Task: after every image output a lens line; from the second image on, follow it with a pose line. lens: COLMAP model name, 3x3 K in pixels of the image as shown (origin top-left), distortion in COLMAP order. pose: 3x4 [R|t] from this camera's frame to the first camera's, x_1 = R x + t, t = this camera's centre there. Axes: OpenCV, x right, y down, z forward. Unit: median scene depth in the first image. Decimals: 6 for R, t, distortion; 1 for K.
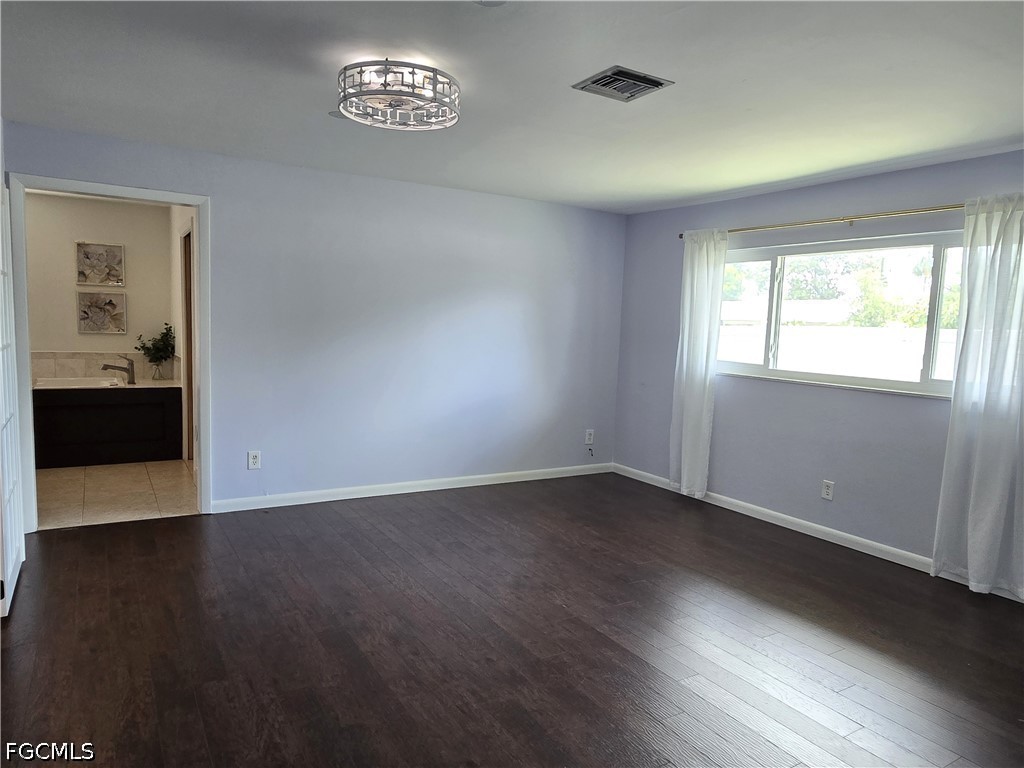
lens RADIAL K [[681.8, 0, 512.0], [0, 681.8, 384.0], [0, 0, 1]] dist [0.002022, -0.000758]
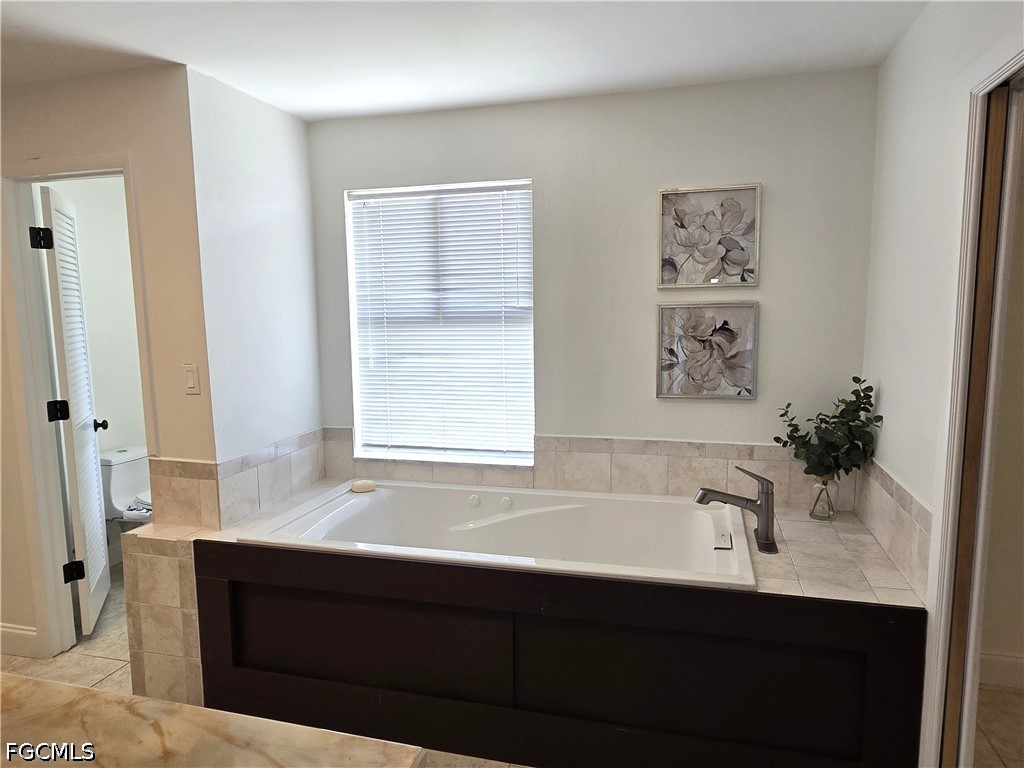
lens RADIAL K [[681.8, 0, 512.0], [0, 681.8, 384.0], [0, 0, 1]] dist [0.002022, -0.000758]
pose [[0.674391, 0.047947, -0.736816, -0.369567], [-0.037082, 0.998830, 0.031056, -0.093722], [0.737443, 0.006379, 0.675380, 0.626286]]
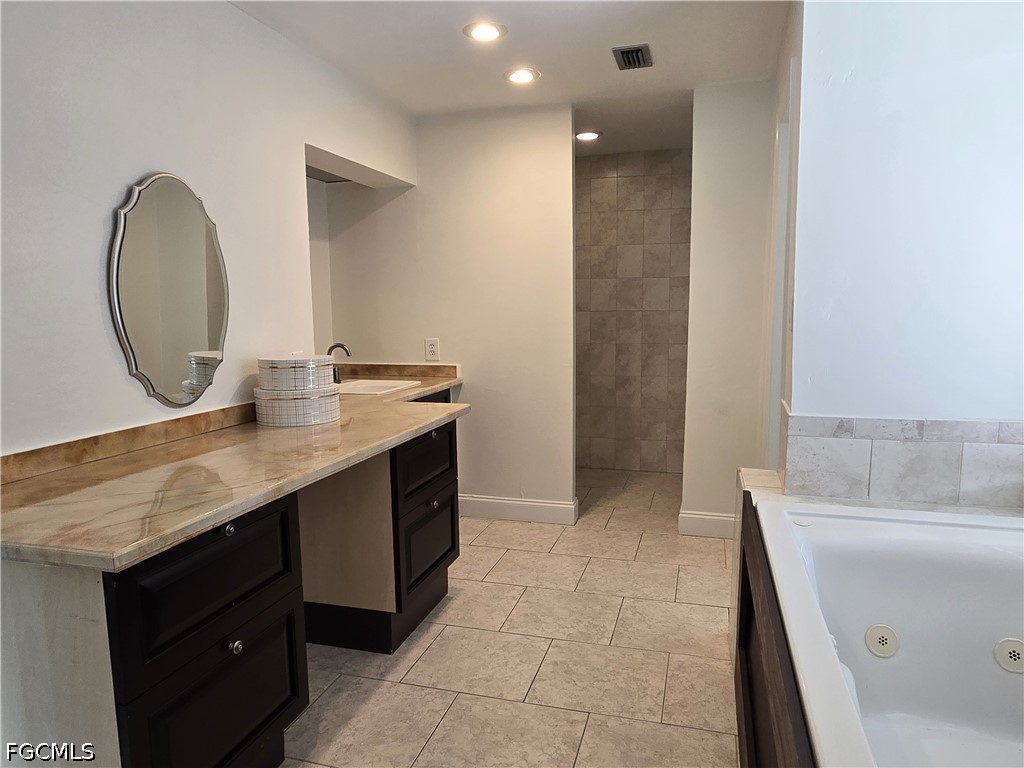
lens RADIAL K [[681.8, 0, 512.0], [0, 681.8, 384.0], [0, 0, 1]] dist [0.002022, -0.000758]
pose [[-0.738267, 0.056680, -0.672123, -0.454375], [-0.076324, 0.983043, 0.166735, -0.088969], [0.670177, 0.174394, -0.721422, 0.923742]]
